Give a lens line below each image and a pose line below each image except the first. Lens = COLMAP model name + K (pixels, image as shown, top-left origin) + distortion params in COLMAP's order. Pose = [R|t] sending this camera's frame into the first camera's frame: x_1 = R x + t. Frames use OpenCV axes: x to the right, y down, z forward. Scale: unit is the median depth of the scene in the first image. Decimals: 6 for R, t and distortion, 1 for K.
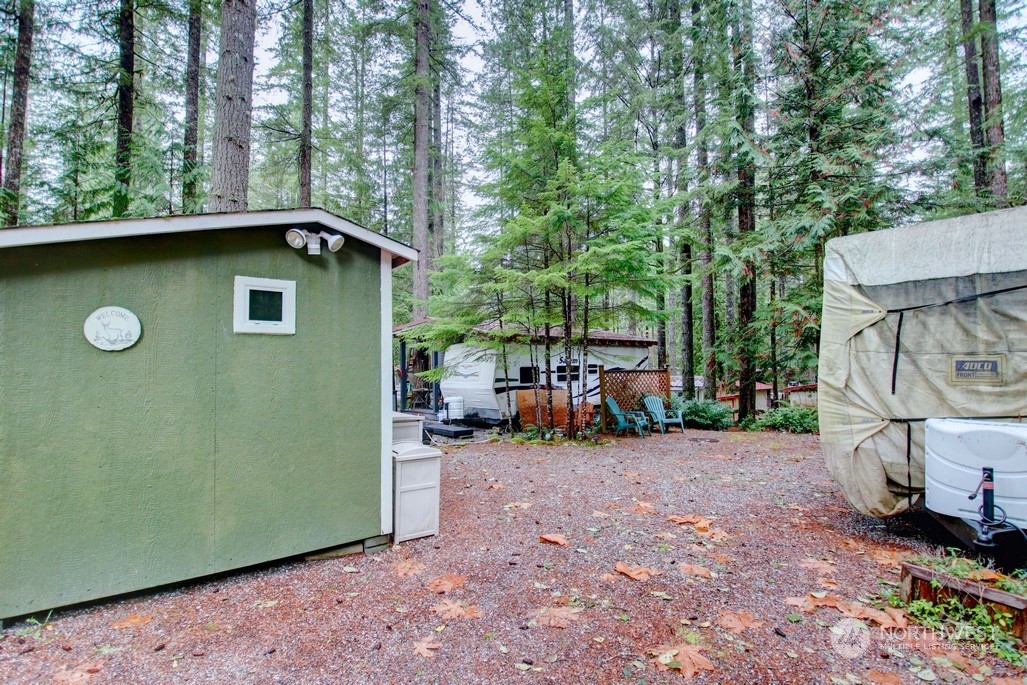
lens RADIAL K [[477.7, 0, 510.6], [0, 477.7, 344.3], [0, 0, 1]] dist [0.013709, -0.024402]
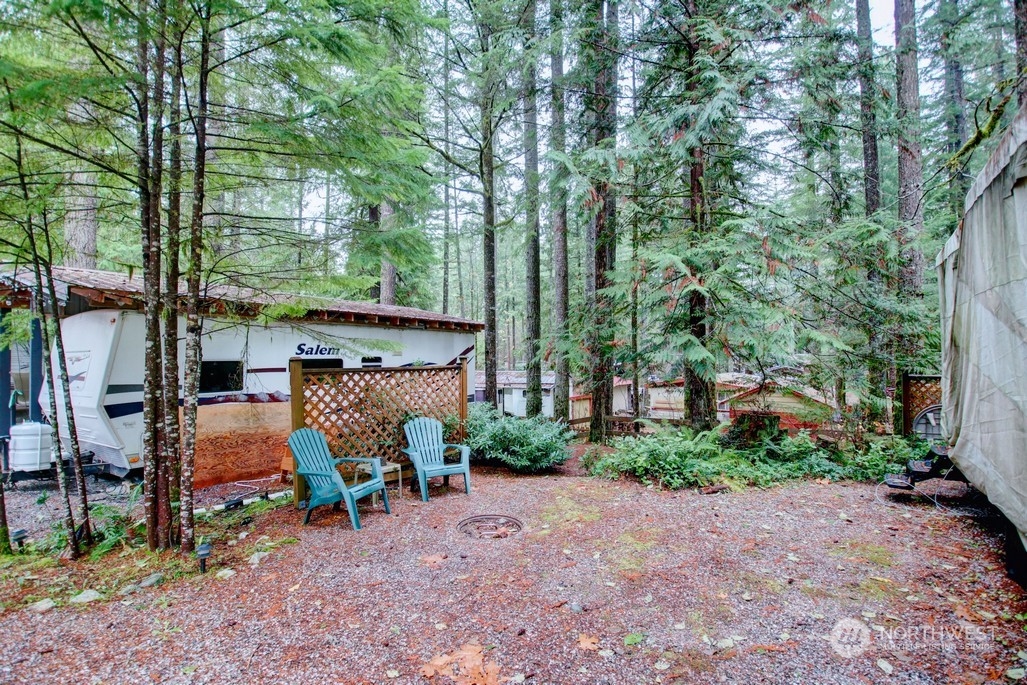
lens RADIAL K [[477.7, 0, 513.1], [0, 477.7, 344.5], [0, 0, 1]] dist [0.013709, -0.024402]
pose [[0.968053, 0.009451, 0.250566, 0.299898], [-0.013250, 0.999821, 0.013479, 0.023701], [-0.250394, -0.016368, 0.968006, 0.544525]]
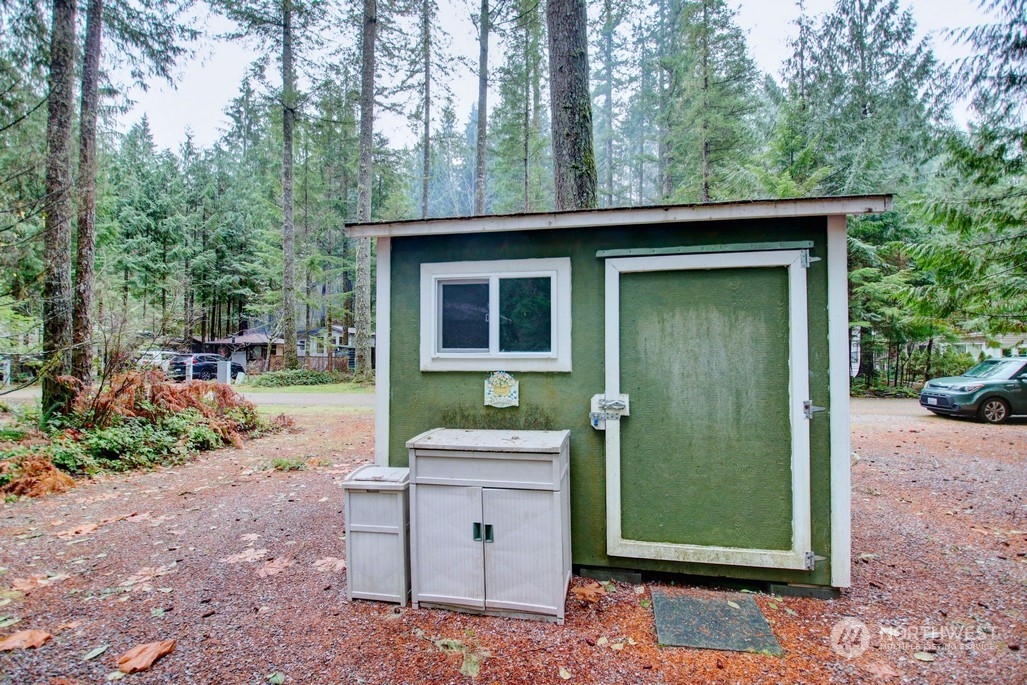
lens RADIAL K [[477.7, 0, 512.3], [0, 477.7, 344.9], [0, 0, 1]] dist [0.013709, -0.024402]
pose [[-0.754302, -0.006525, -0.656495, 0.053190], [0.038348, 0.997806, -0.053978, 0.028608], [0.655407, -0.065891, -0.752396, 0.687905]]
